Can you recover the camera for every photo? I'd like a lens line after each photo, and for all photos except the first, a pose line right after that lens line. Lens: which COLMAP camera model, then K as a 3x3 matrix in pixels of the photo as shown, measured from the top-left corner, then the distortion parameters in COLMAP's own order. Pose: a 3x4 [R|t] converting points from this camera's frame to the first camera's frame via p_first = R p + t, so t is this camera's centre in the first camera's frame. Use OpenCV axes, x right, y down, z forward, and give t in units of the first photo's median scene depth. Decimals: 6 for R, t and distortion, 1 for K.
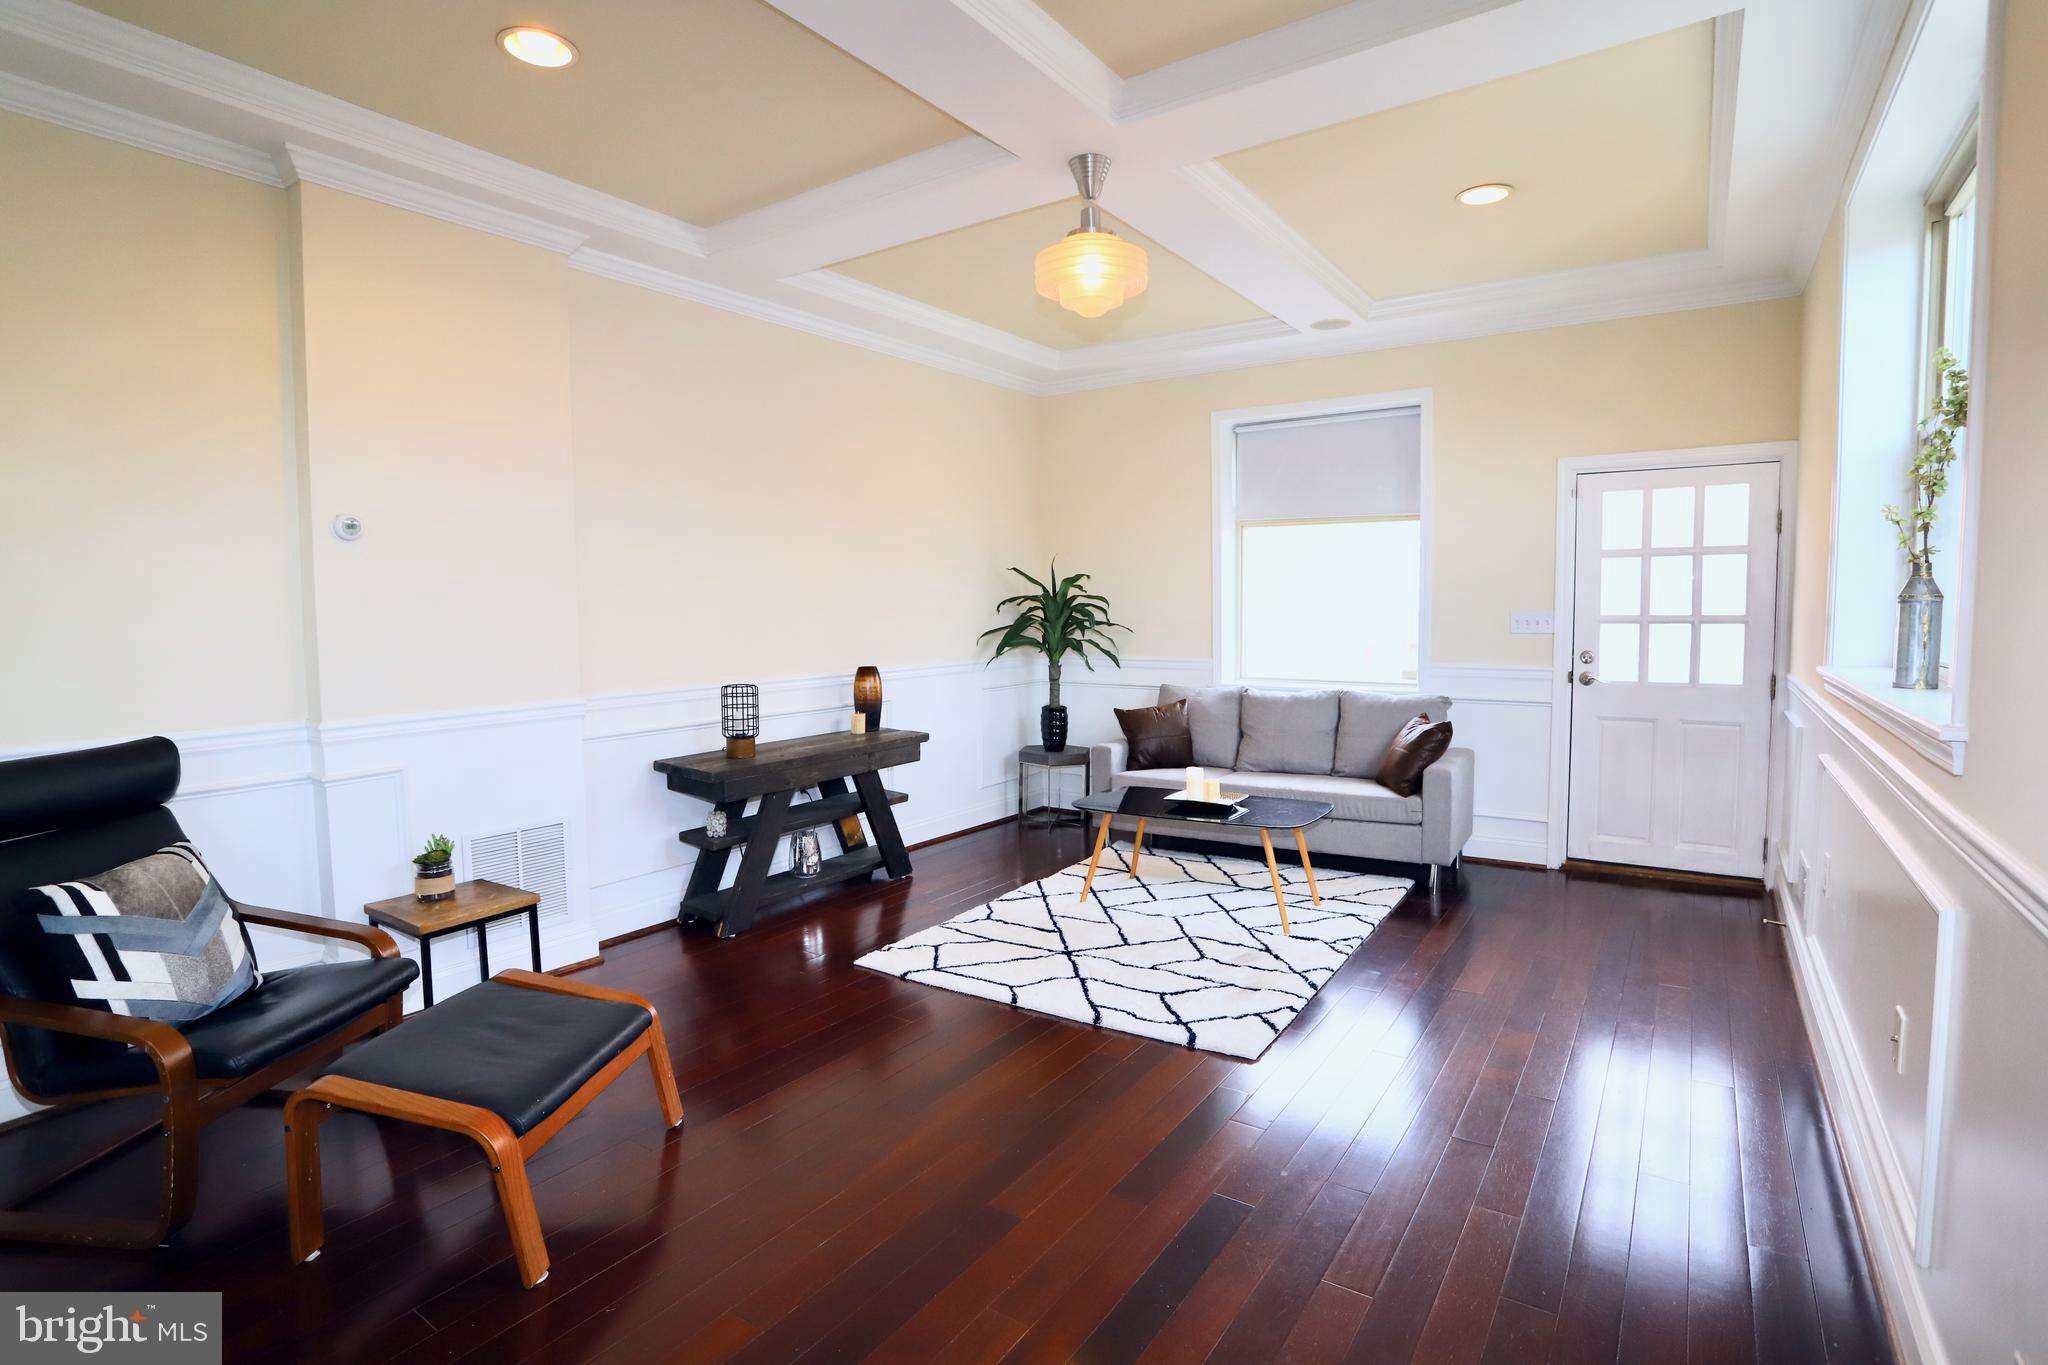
lens RADIAL K [[990.7, 0, 1009.0], [0, 990.7, 687.2], [0, 0, 1]] dist [-0.001815, 0.001589]
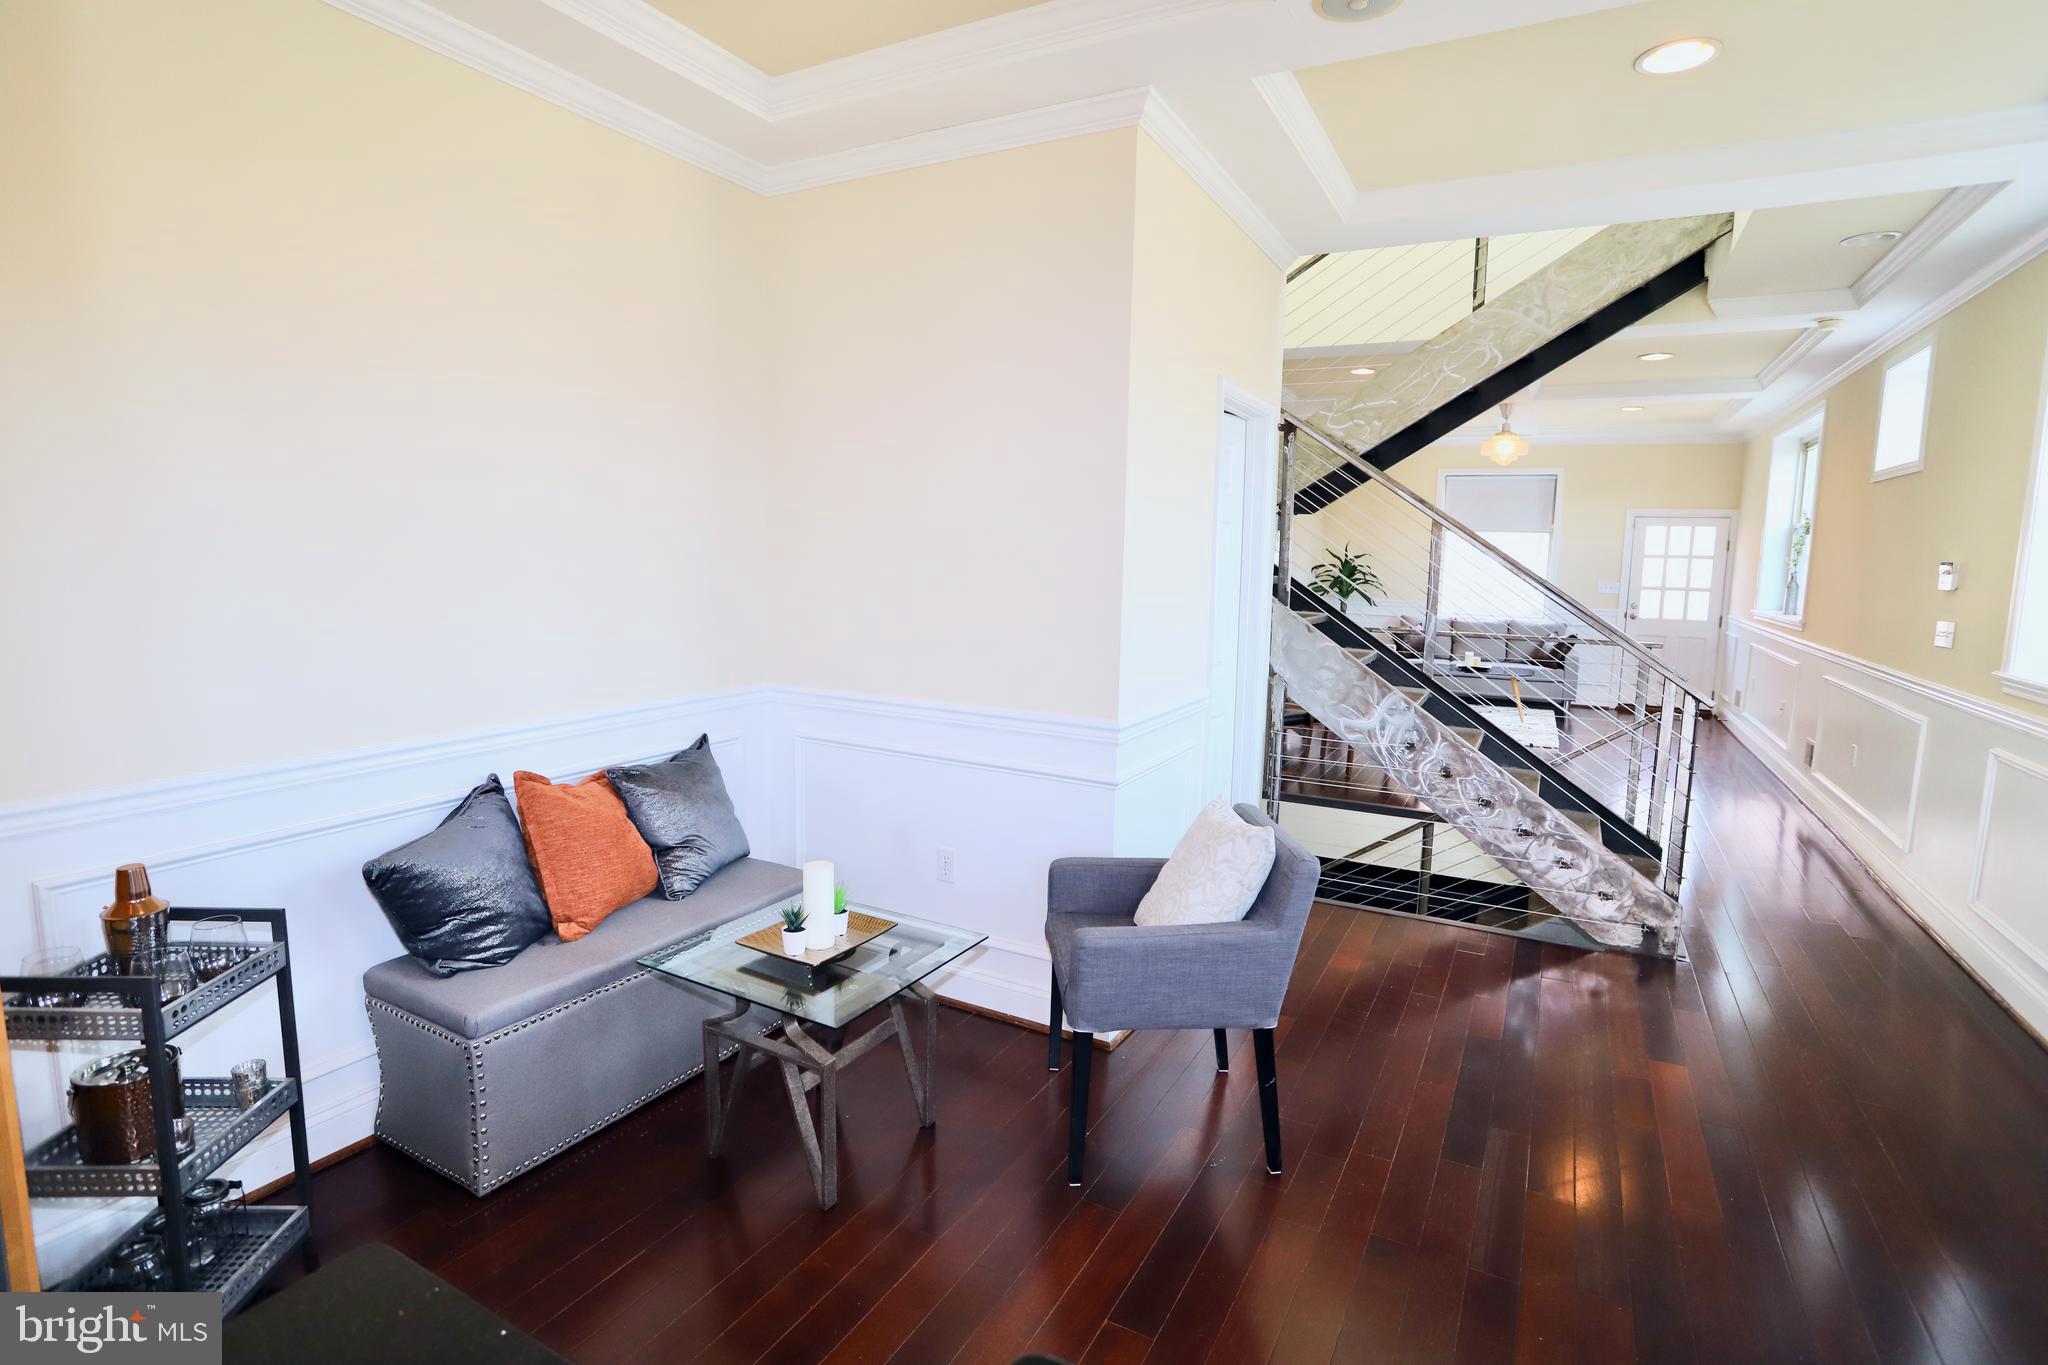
lens RADIAL K [[990.7, 0, 1022.9], [0, 990.7, 679.9], [0, 0, 1]] dist [-0.001815, 0.001589]
pose [[0.993868, 0.017117, 0.109242, -0.933310], [-0.023326, 0.998168, 0.055819, 0.039220], [-0.108086, -0.058025, 0.992447, -0.945859]]
